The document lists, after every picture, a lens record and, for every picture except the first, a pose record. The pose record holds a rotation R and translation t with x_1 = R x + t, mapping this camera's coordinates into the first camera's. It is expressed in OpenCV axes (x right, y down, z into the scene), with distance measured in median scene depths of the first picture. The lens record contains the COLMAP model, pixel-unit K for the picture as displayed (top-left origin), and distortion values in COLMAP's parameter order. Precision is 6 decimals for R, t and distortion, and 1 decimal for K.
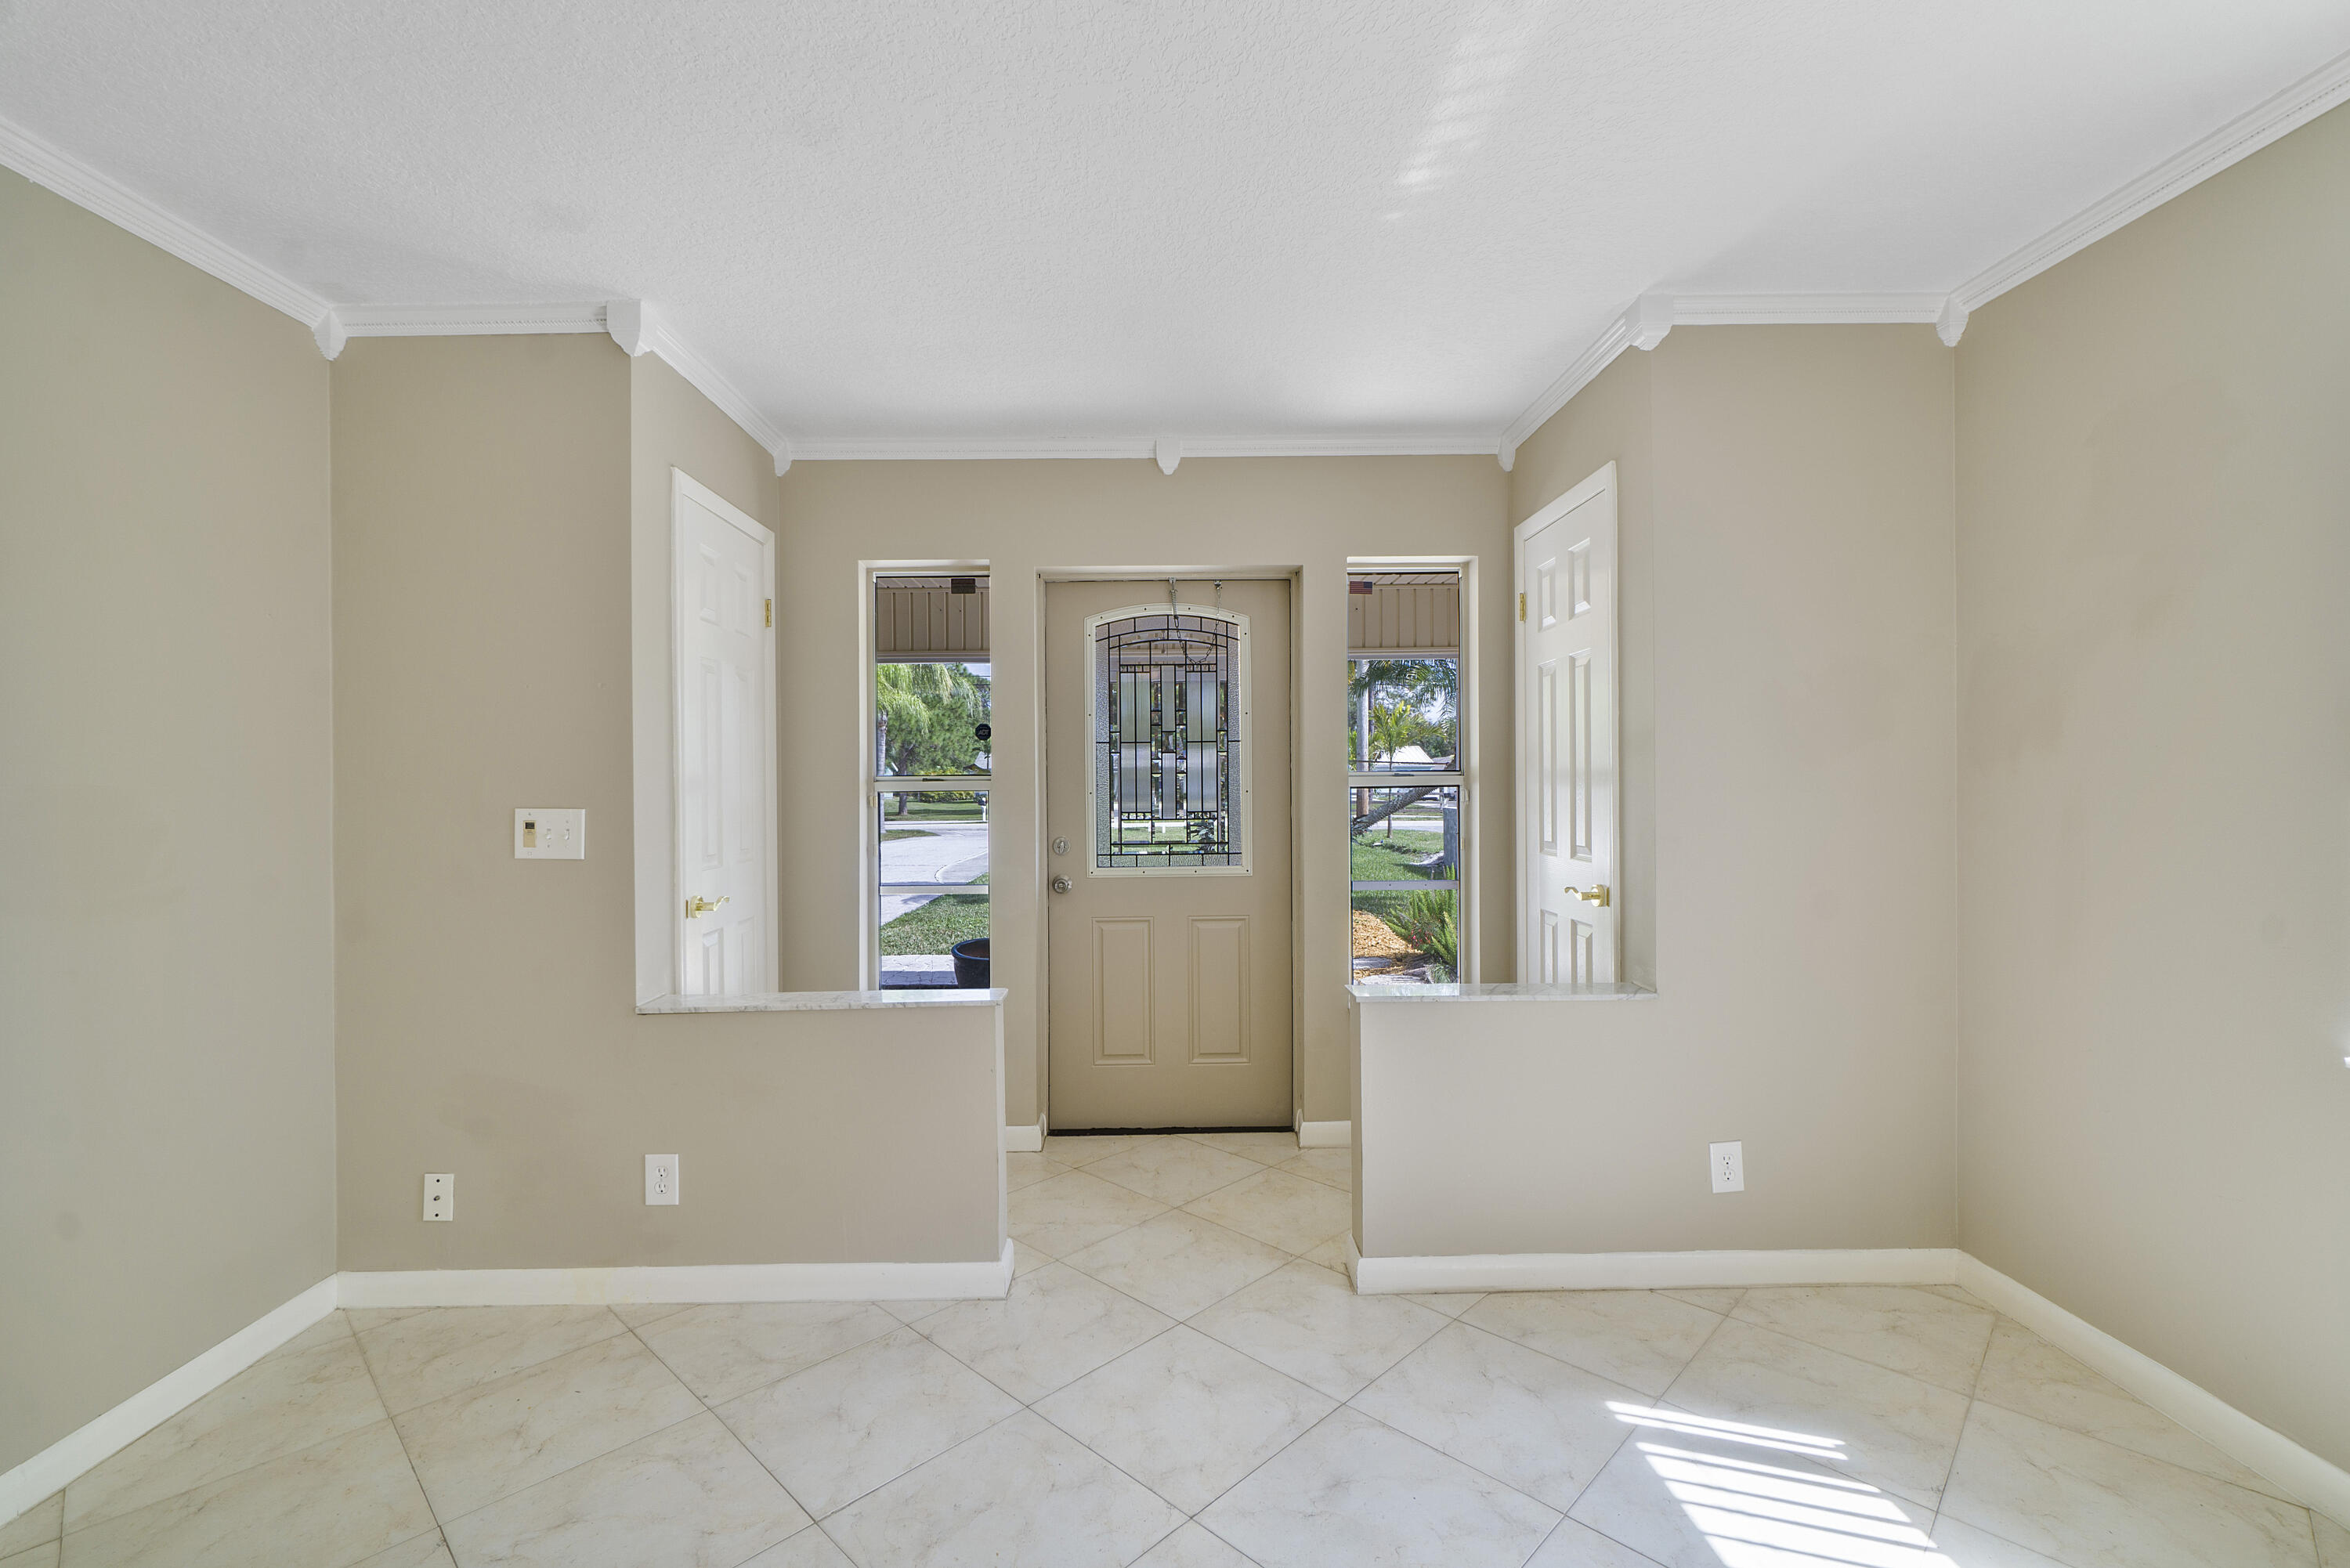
lens RADIAL K [[1015.5, 0, 1164.5], [0, 1015.5, 789.5], [0, 0, 1]] dist [-0.002284, 0.000616]
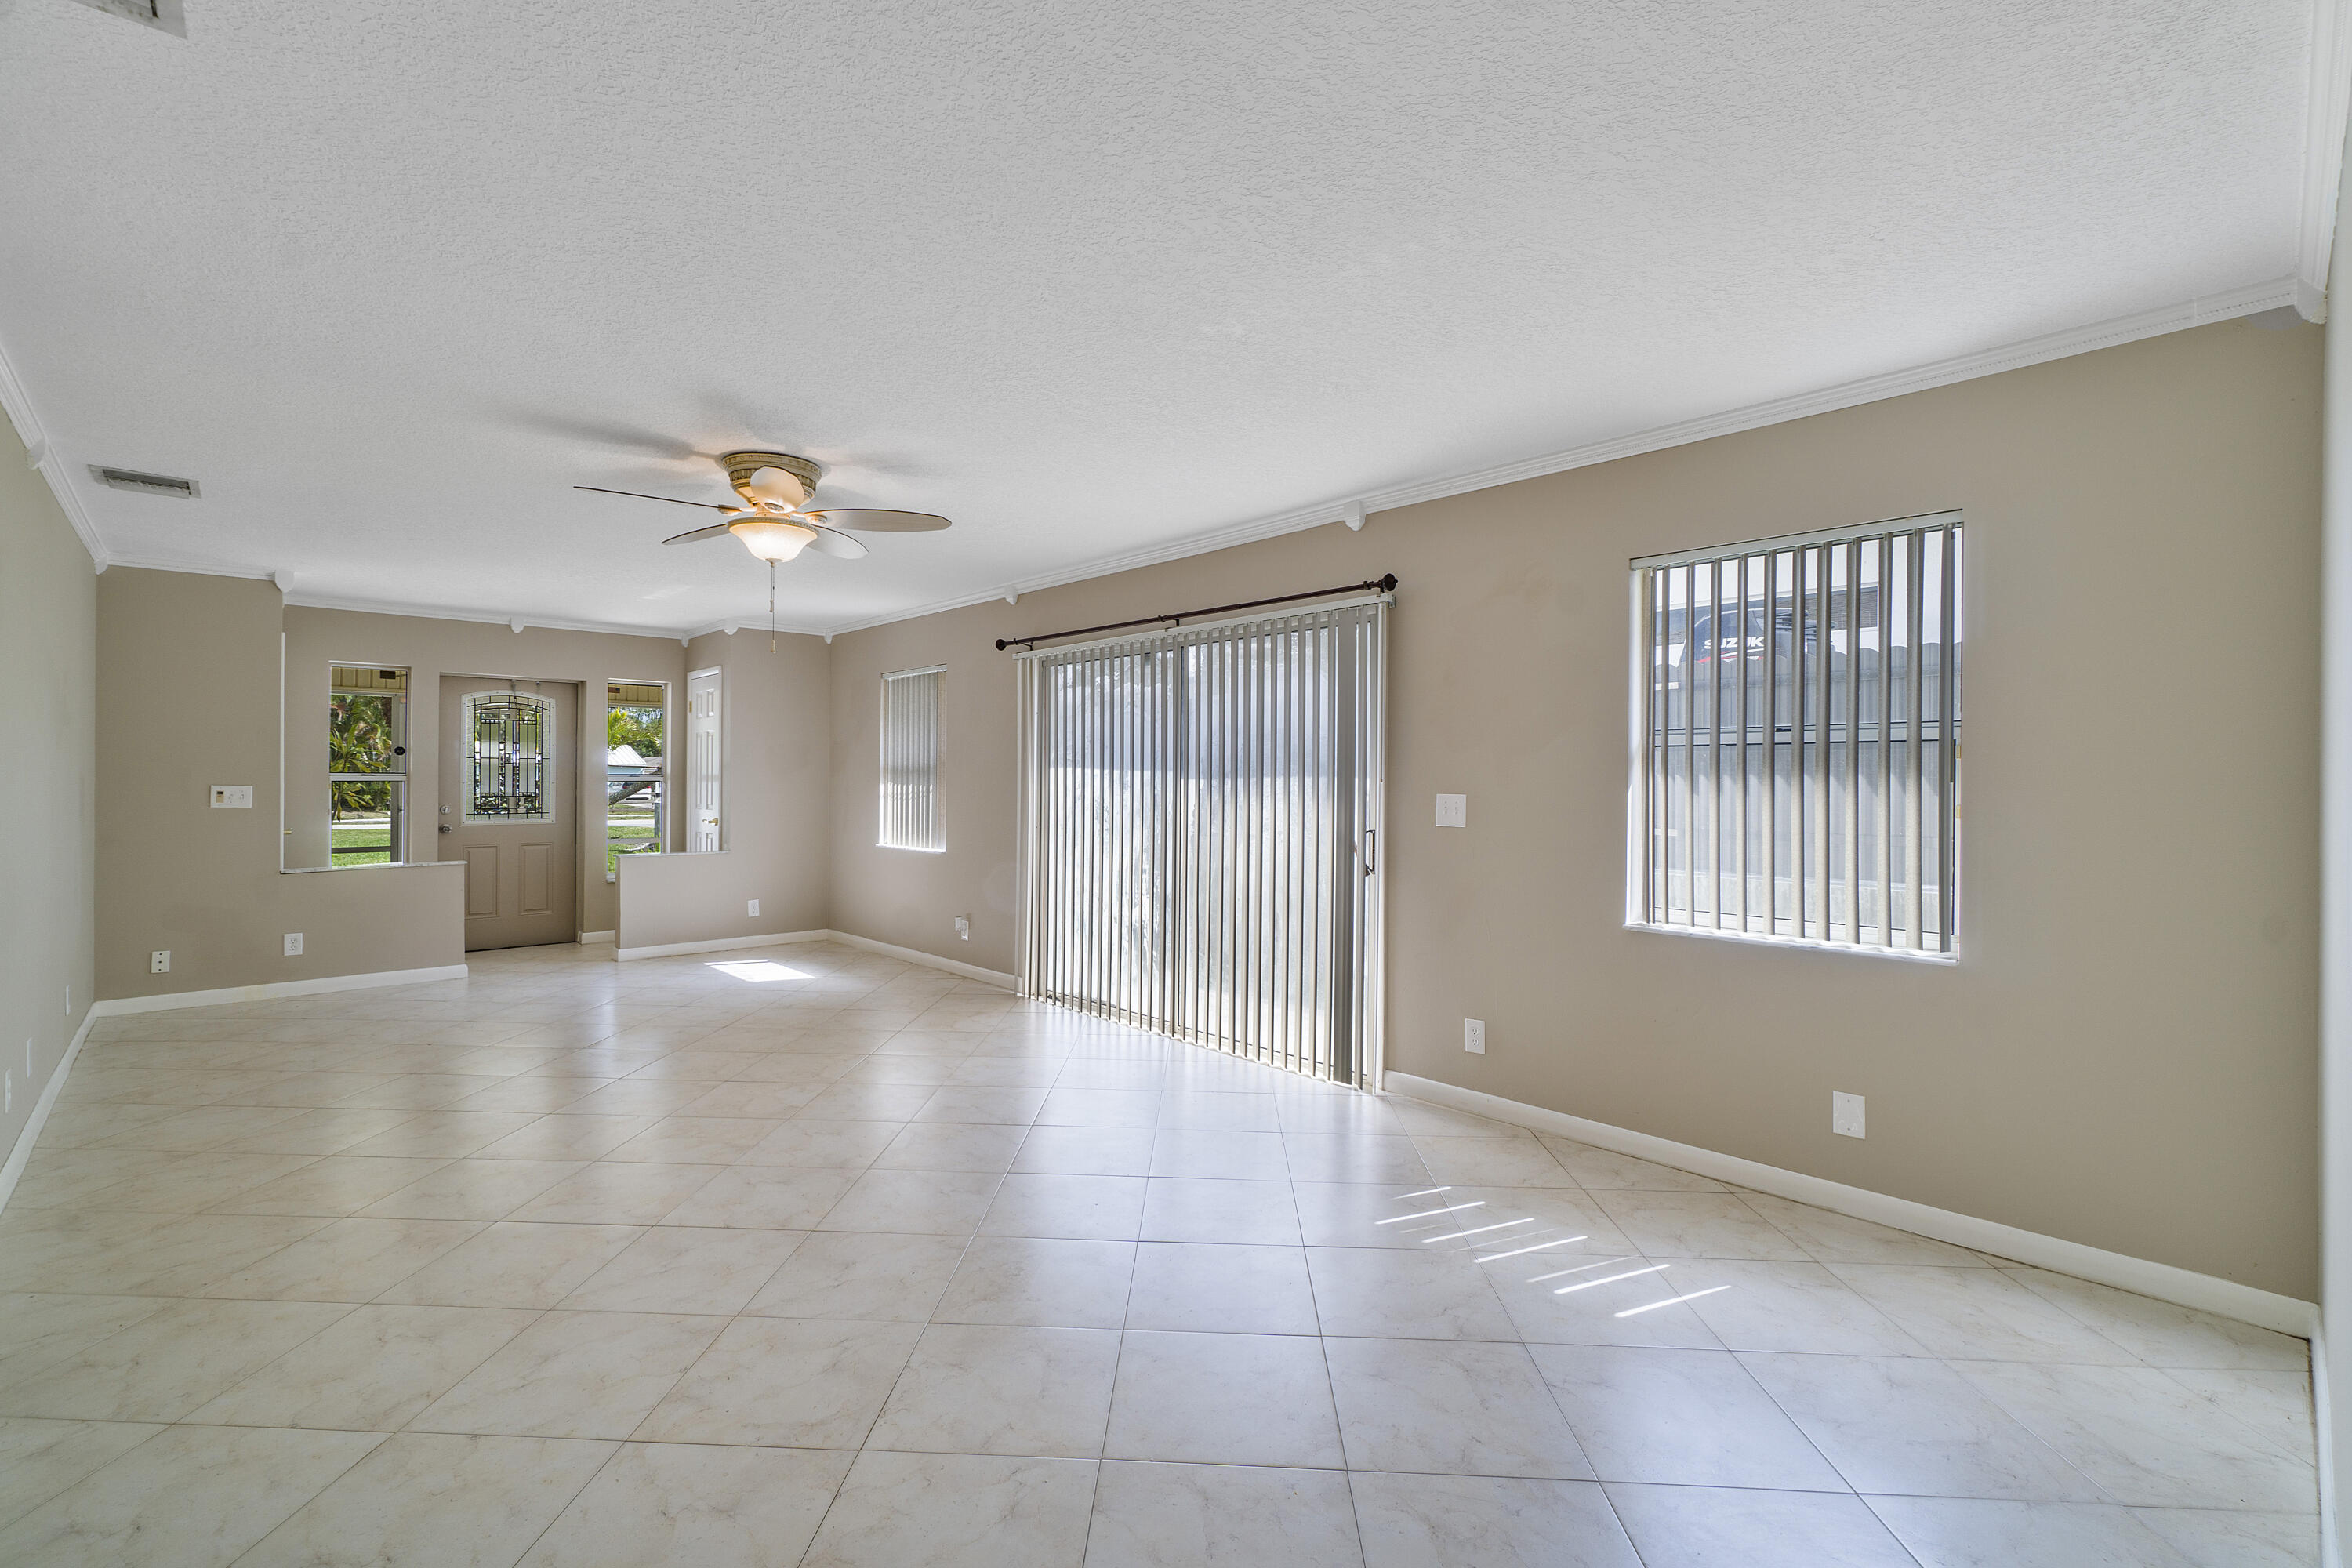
lens RADIAL K [[1016.5, 0, 1162.4], [0, 1016.5, 786.6], [0, 0, 1]] dist [-0.002284, 0.000616]
pose [[0.744494, 0.009241, 0.667565, -0.459830], [-0.006984, 0.999957, -0.006053, 0.016184], [-0.667592, -0.000155, 0.744527, -1.689044]]
